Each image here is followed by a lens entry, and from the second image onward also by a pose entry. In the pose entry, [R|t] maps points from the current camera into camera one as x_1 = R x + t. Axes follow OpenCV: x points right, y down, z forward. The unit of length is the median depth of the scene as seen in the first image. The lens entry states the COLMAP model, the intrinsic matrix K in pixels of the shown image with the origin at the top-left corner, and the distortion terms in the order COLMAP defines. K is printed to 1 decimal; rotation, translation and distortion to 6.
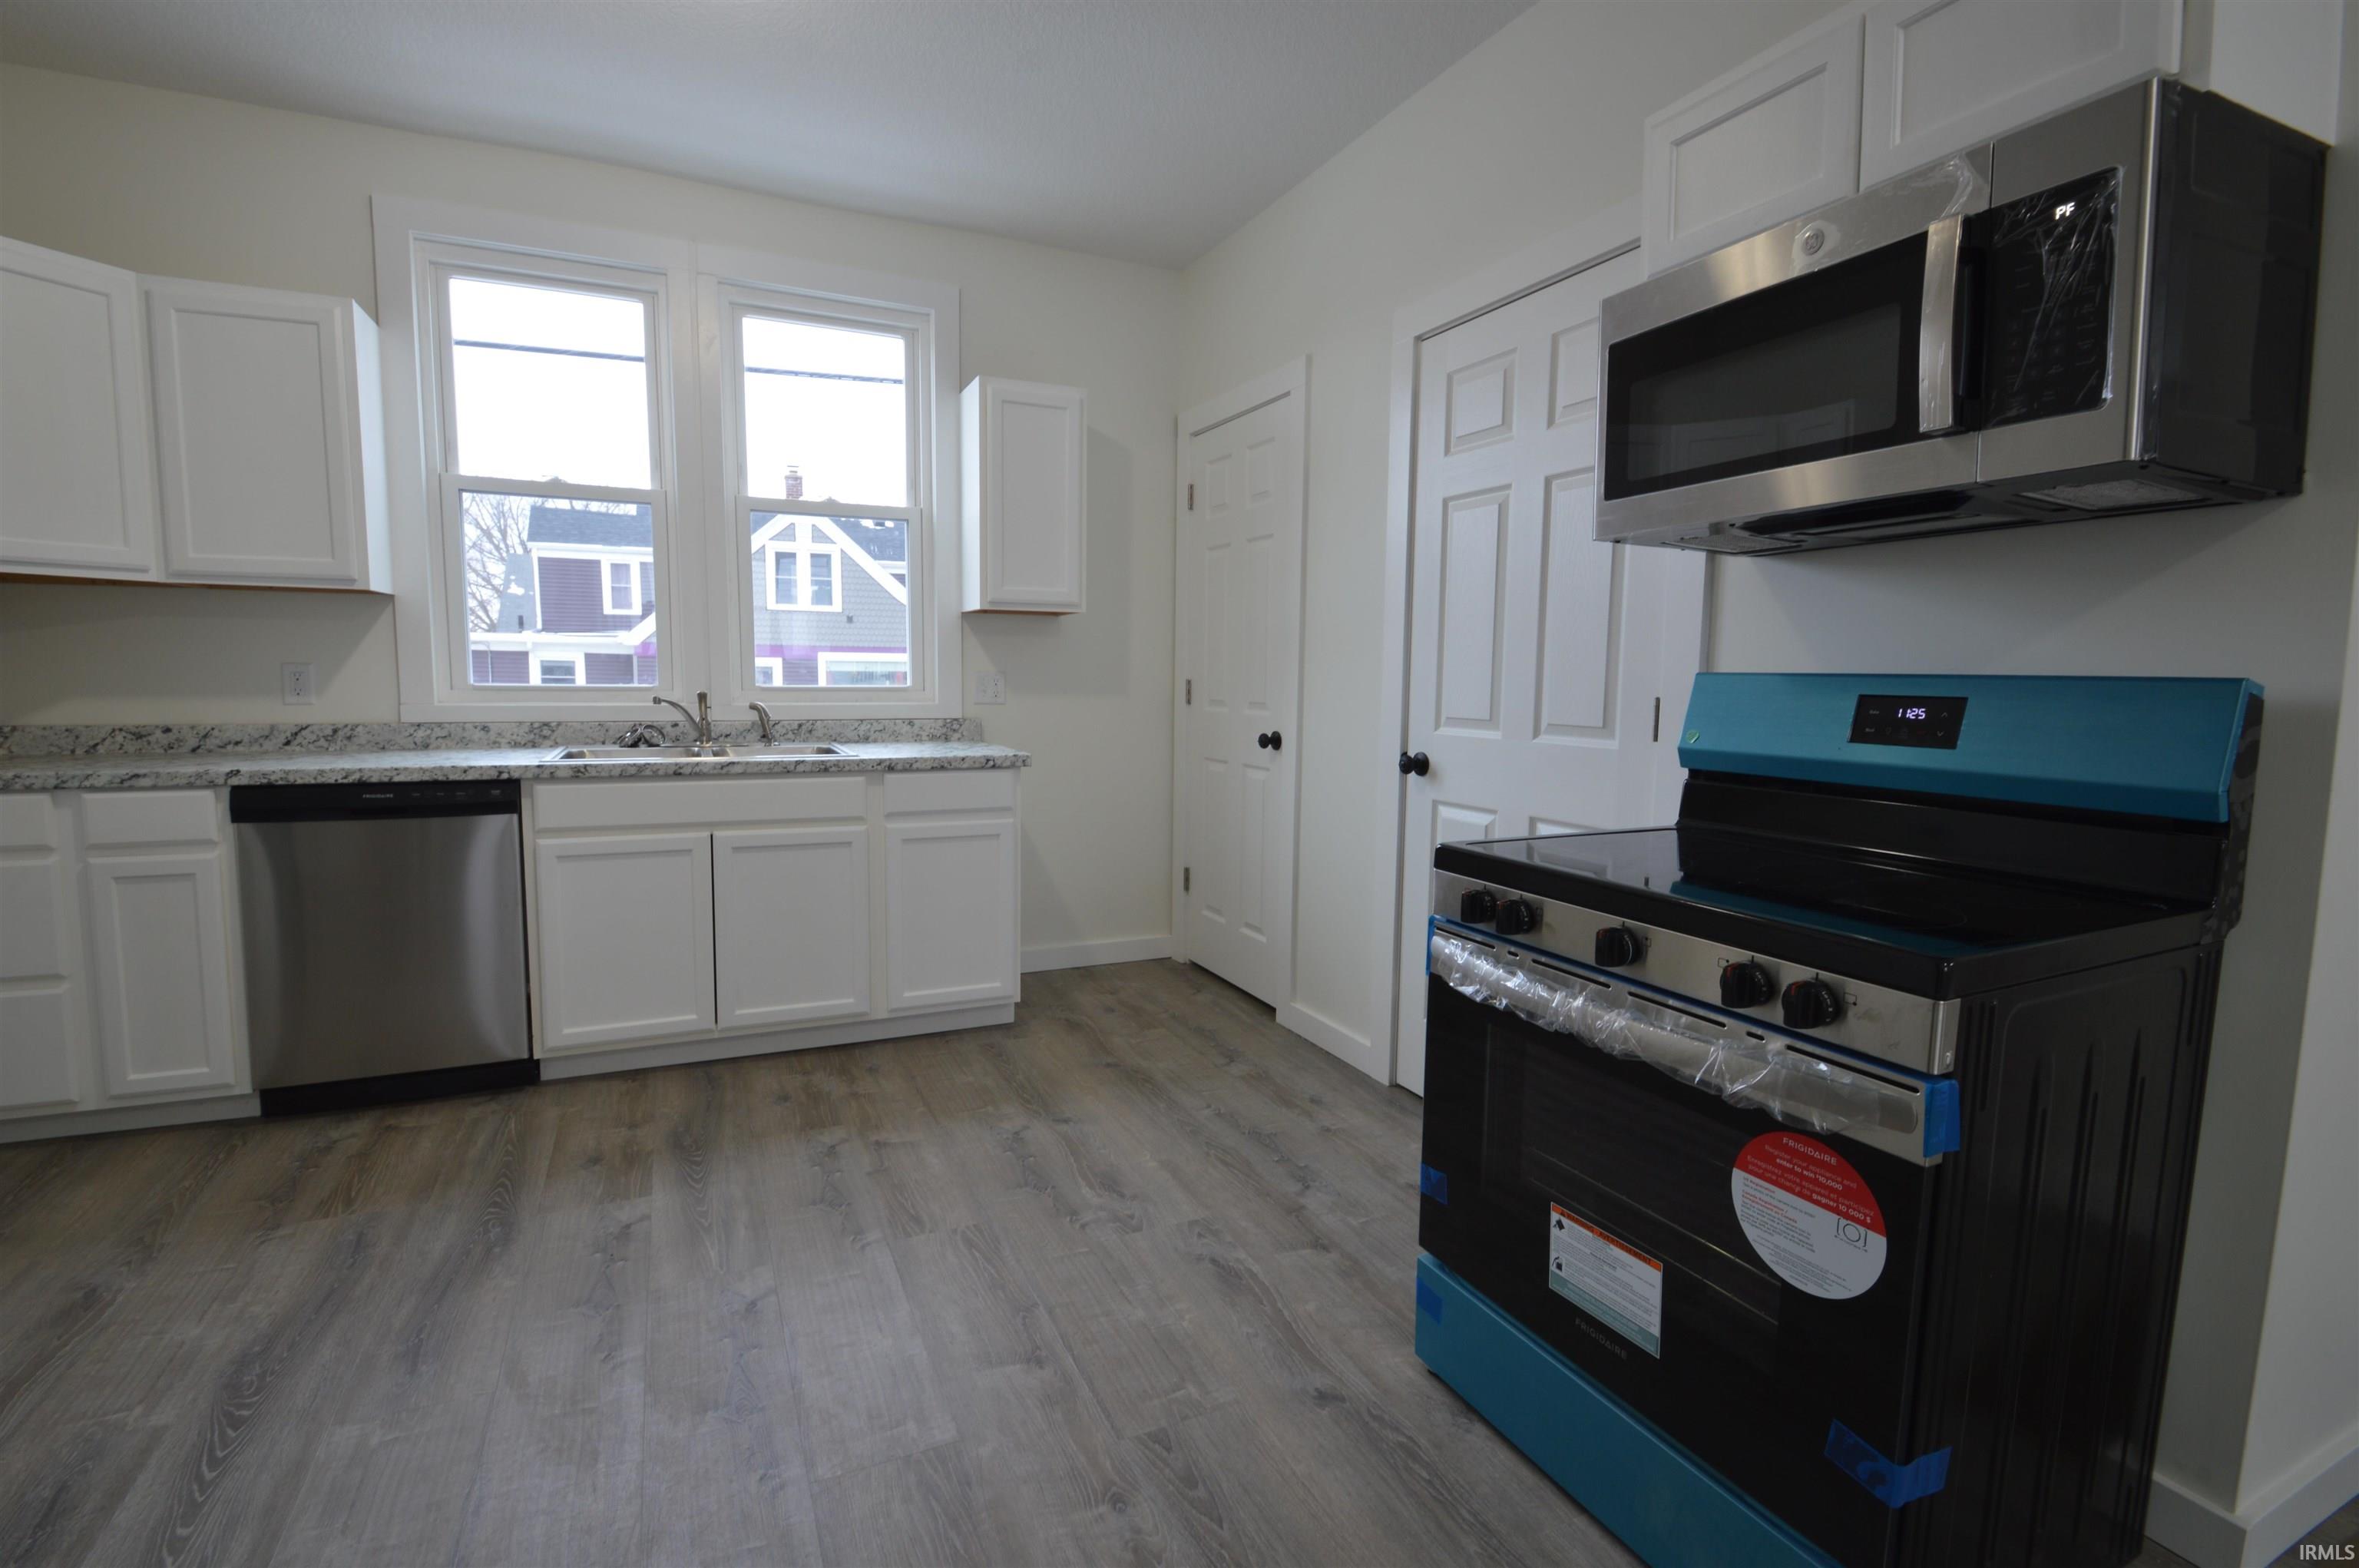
lens RADIAL K [[1055.4, 0, 1153.0], [0, 1055.4, 778.8], [0, 0, 1]] dist [0.019205, -0.019161]
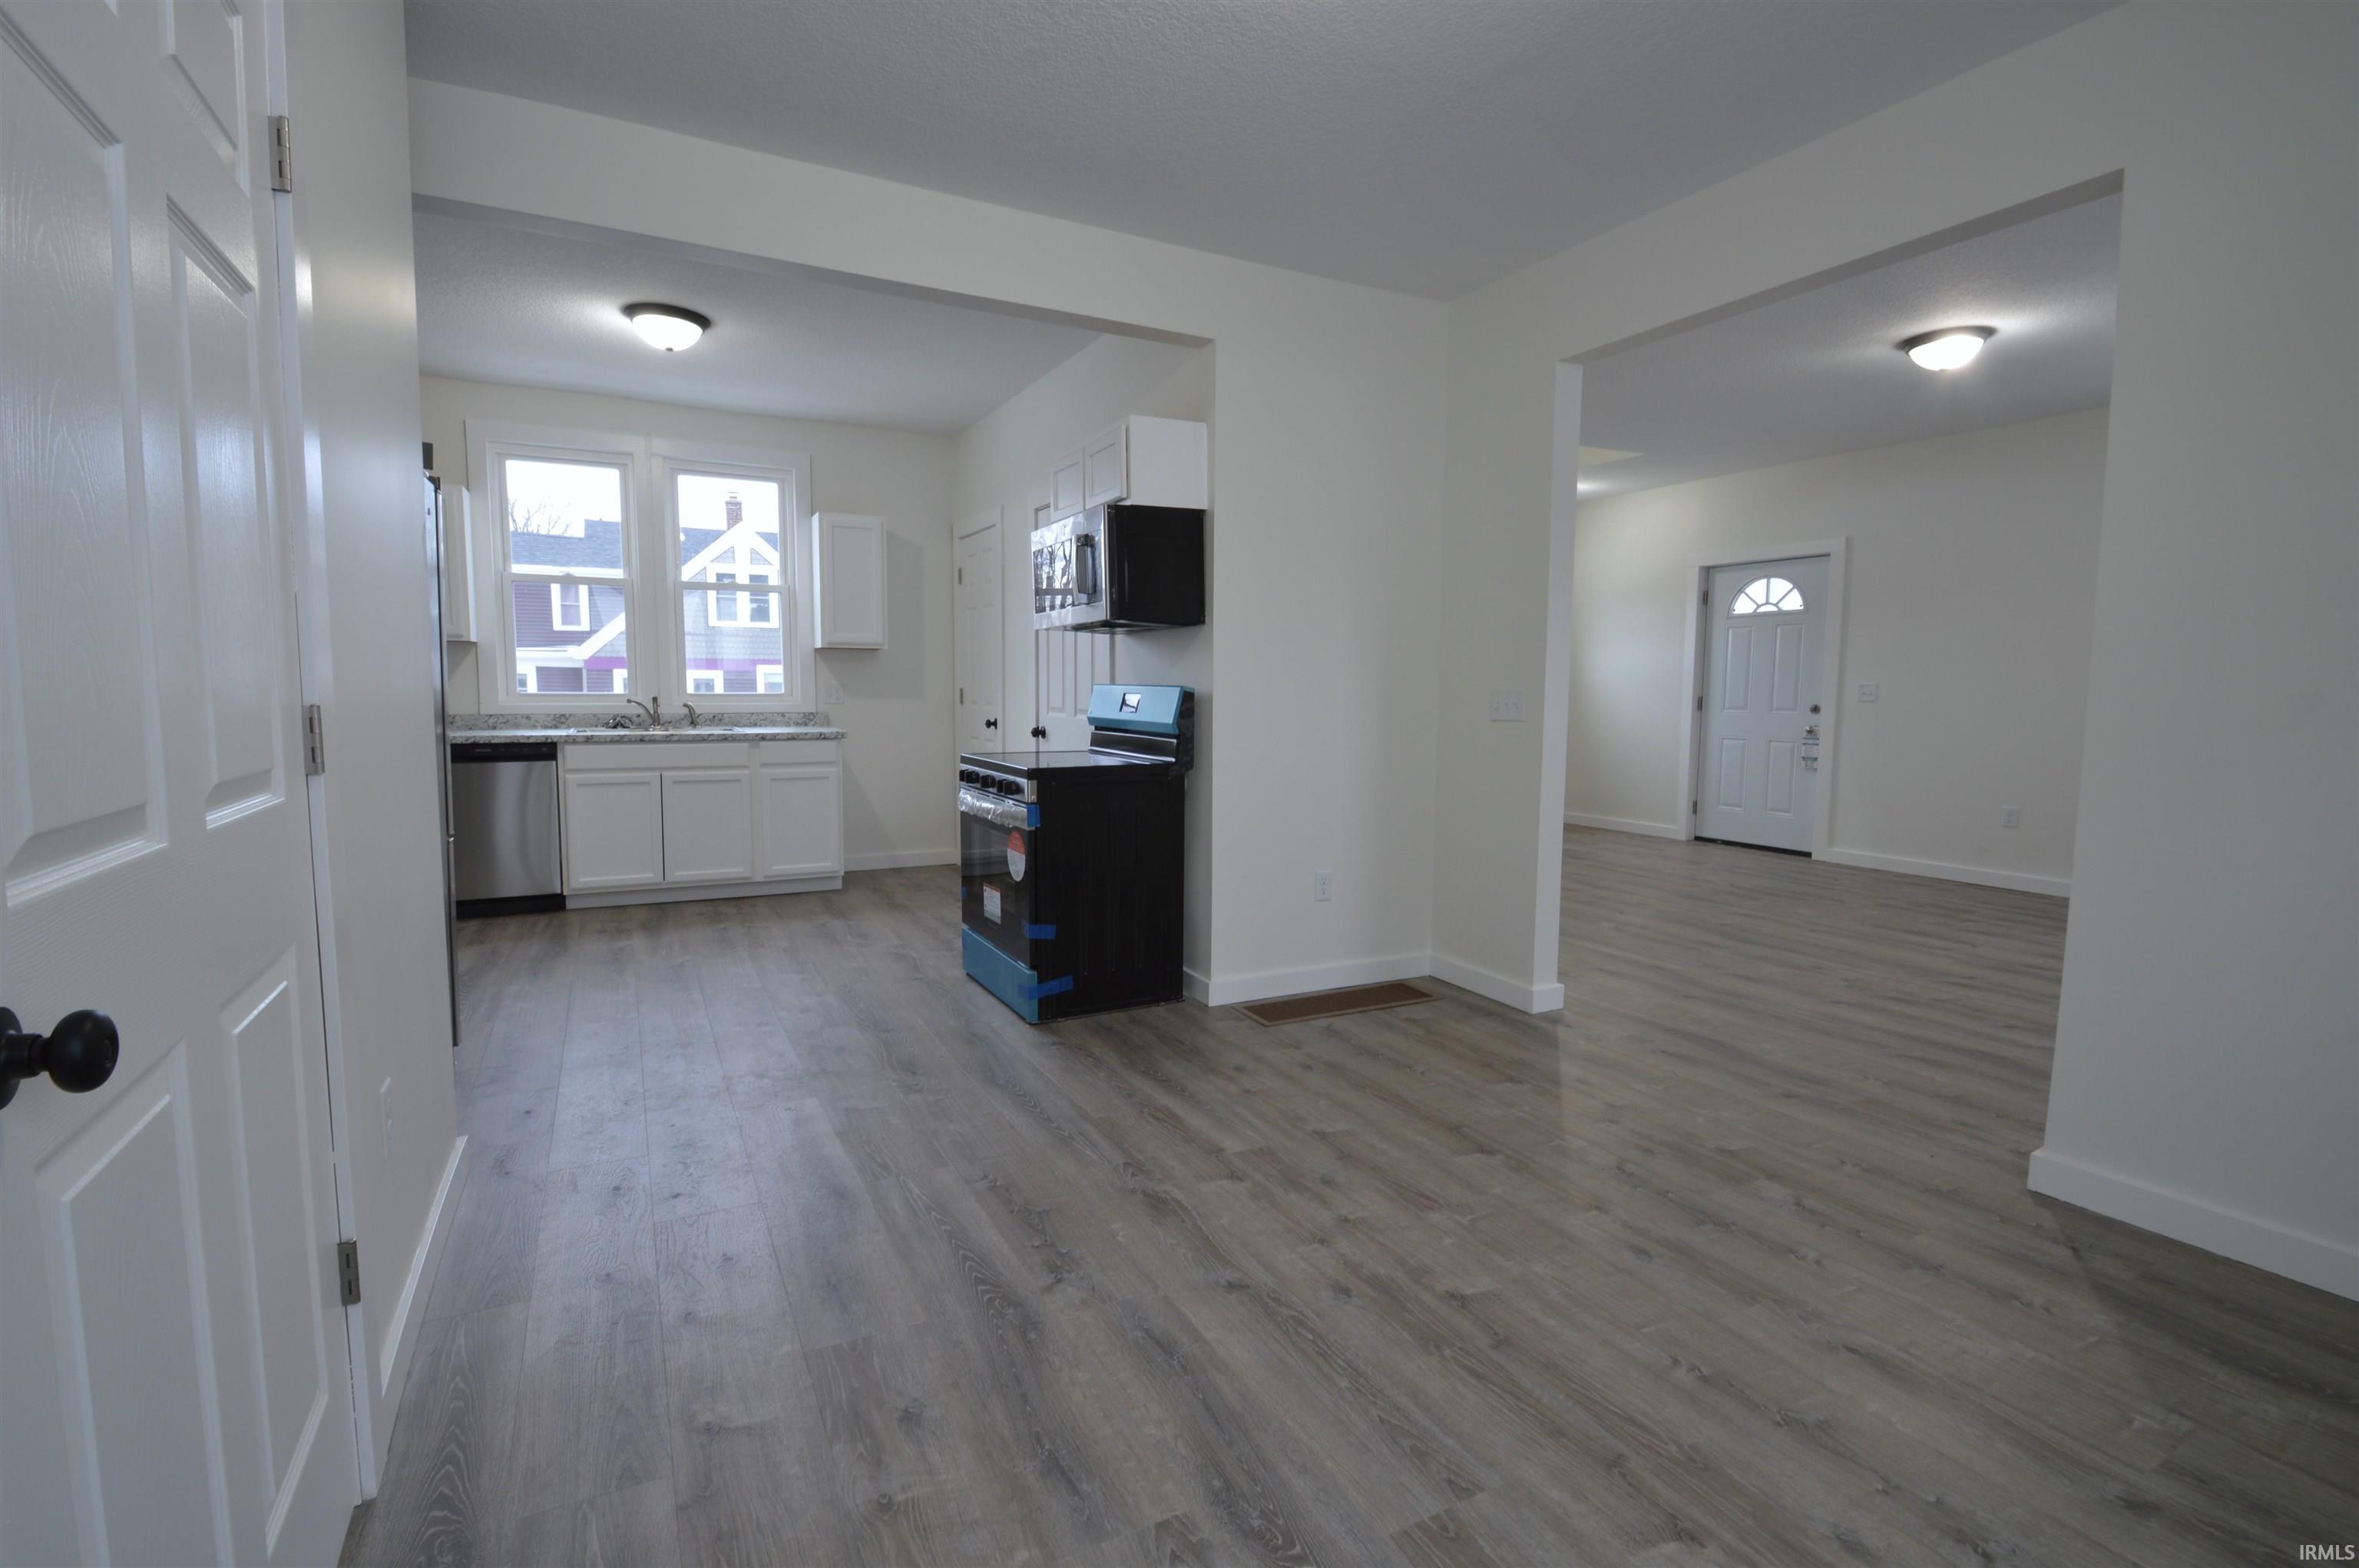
lens RADIAL K [[1051.7, 0, 1142.3], [0, 1051.7, 773.7], [0, 0, 1]] dist [0.022756, -0.000011]
pose [[0.999310, -0.007816, 0.036314, 0.343720], [0.008279, 0.999886, -0.012620, 0.081405], [-0.036211, 0.012912, 0.999261, -0.844990]]
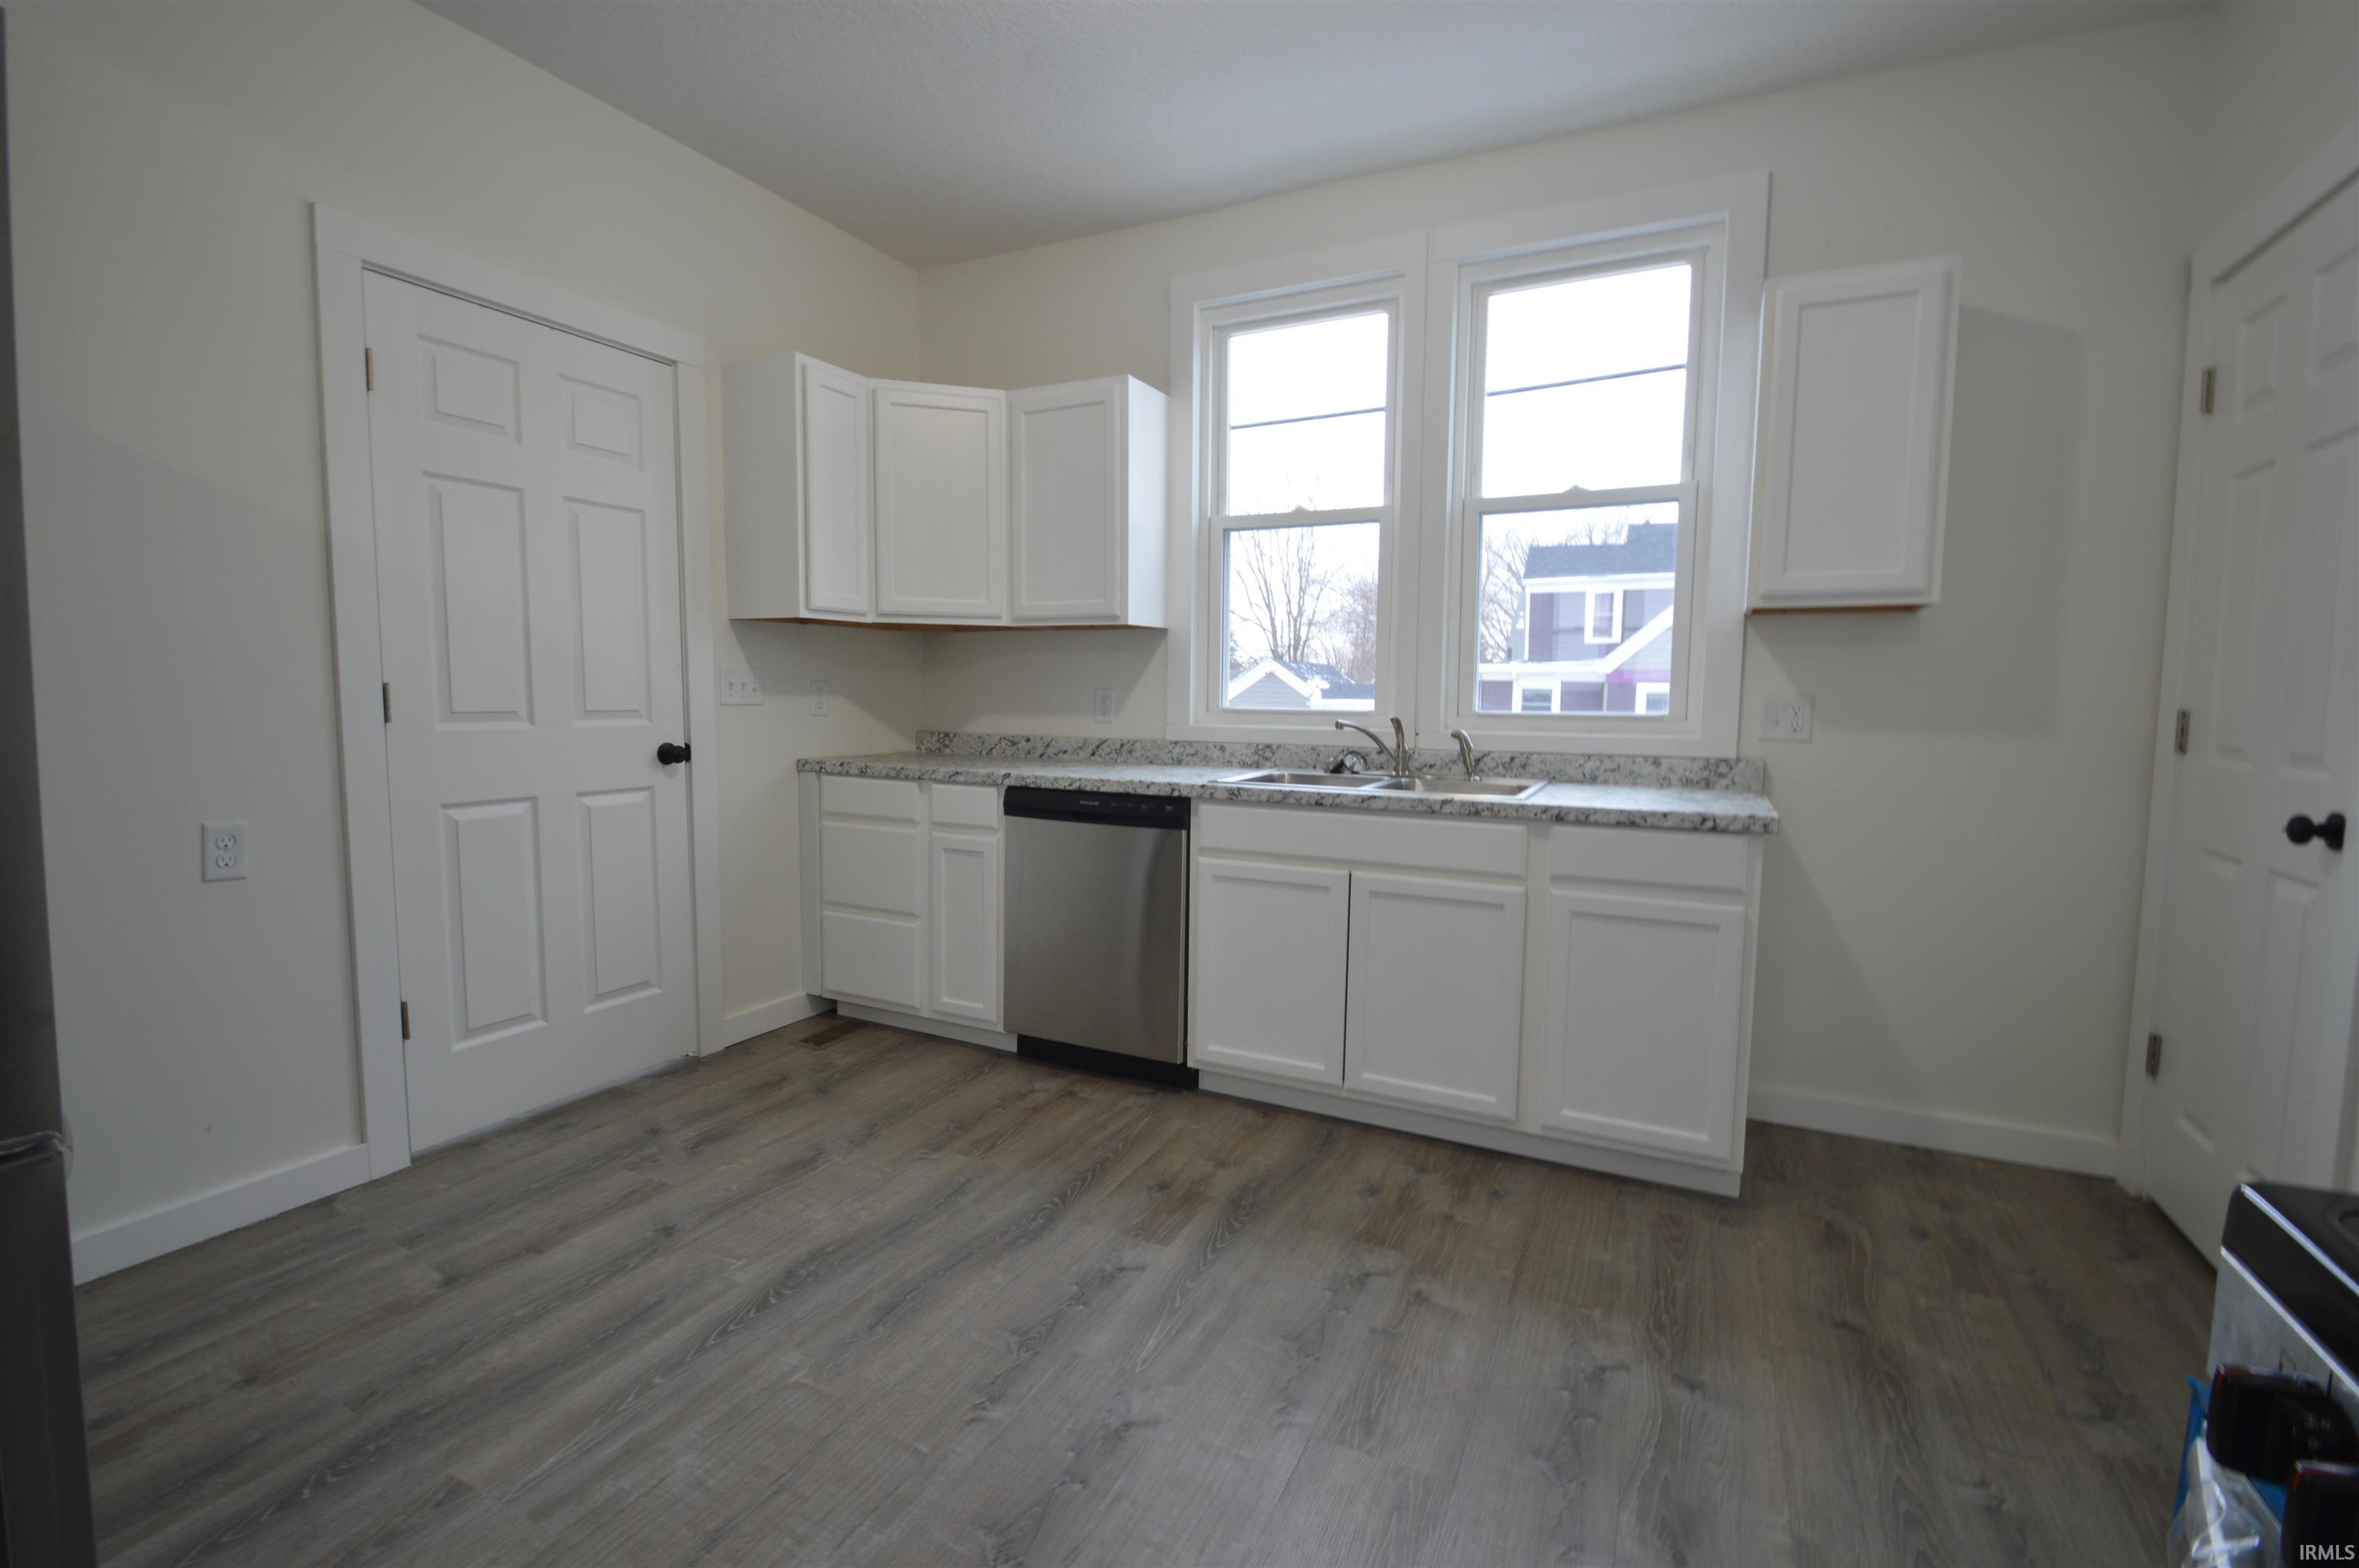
lens RADIAL K [[1055.4, 0, 1153.0], [0, 1055.4, 778.8], [0, 0, 1]] dist [0.019205, -0.019161]
pose [[0.630868, 0.060386, -0.773537, 0.172936], [-0.080824, 0.996658, 0.011887, -0.025357], [0.771669, 0.055021, 0.633640, 0.287388]]
